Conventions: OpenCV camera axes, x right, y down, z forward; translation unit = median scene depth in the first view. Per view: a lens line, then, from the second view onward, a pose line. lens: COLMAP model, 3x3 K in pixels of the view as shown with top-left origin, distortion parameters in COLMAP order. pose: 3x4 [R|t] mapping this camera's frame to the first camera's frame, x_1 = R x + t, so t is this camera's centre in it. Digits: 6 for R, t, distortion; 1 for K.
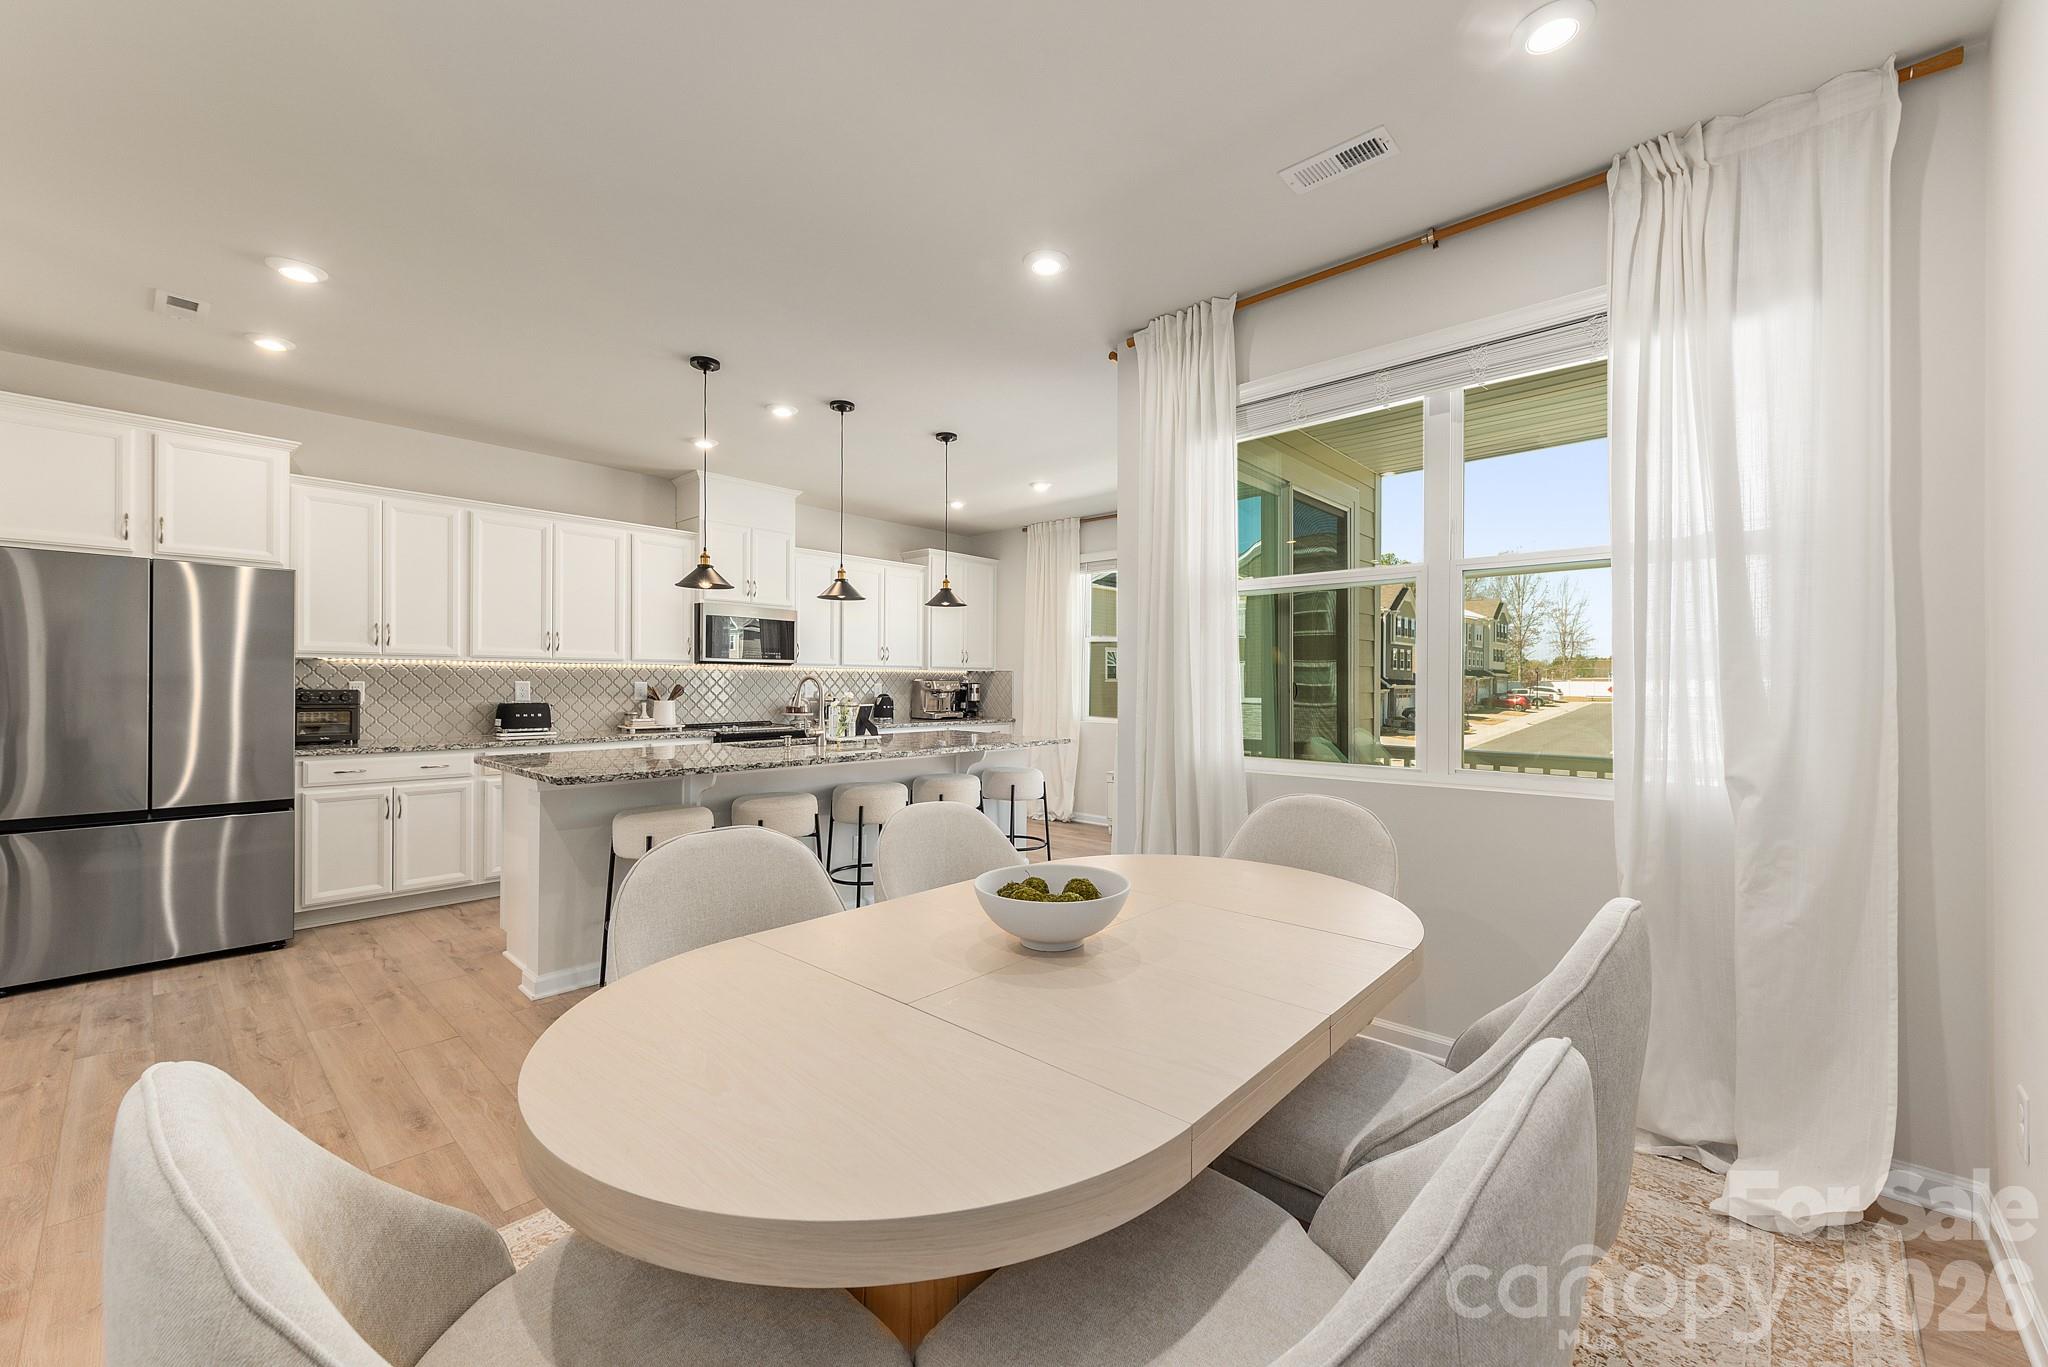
lens RADIAL K [[801.3, 0, 1043.6], [0, 801.3, 684.3], [0, 0, 1]] dist [0.010485, -0.002425]
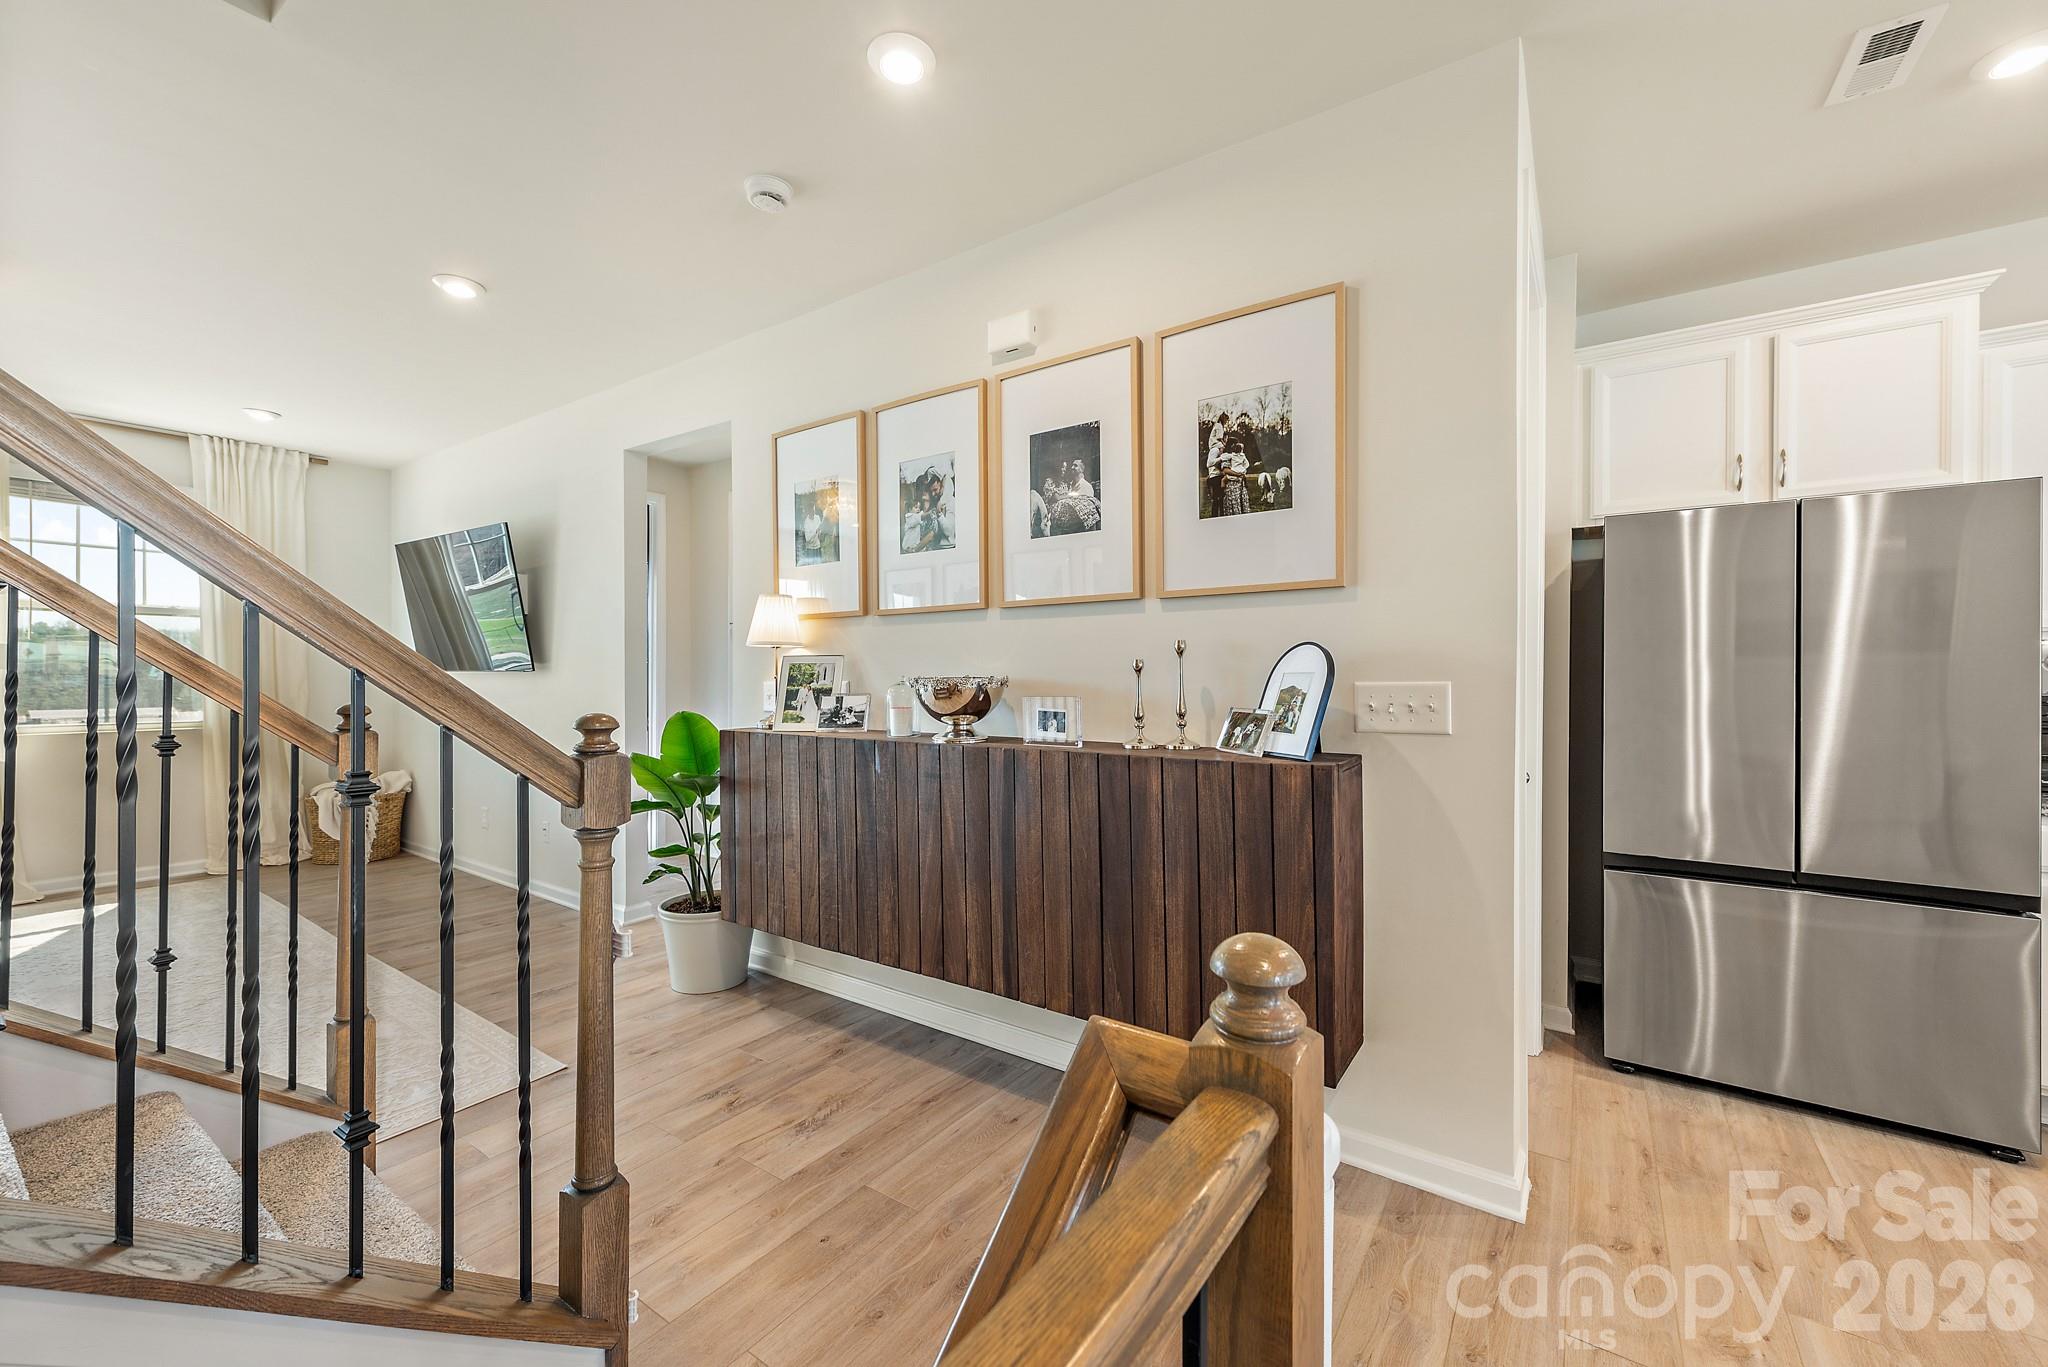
lens RADIAL K [[801.3, 0, 1038.7], [0, 801.3, 685.3], [0, 0, 1]] dist [0.010485, -0.002425]
pose [[0.131997, -0.005896, -0.991233, -0.368414], [-0.008597, 0.999938, -0.007093, 0.007921], [0.991213, 0.009457, 0.131938, 0.202767]]
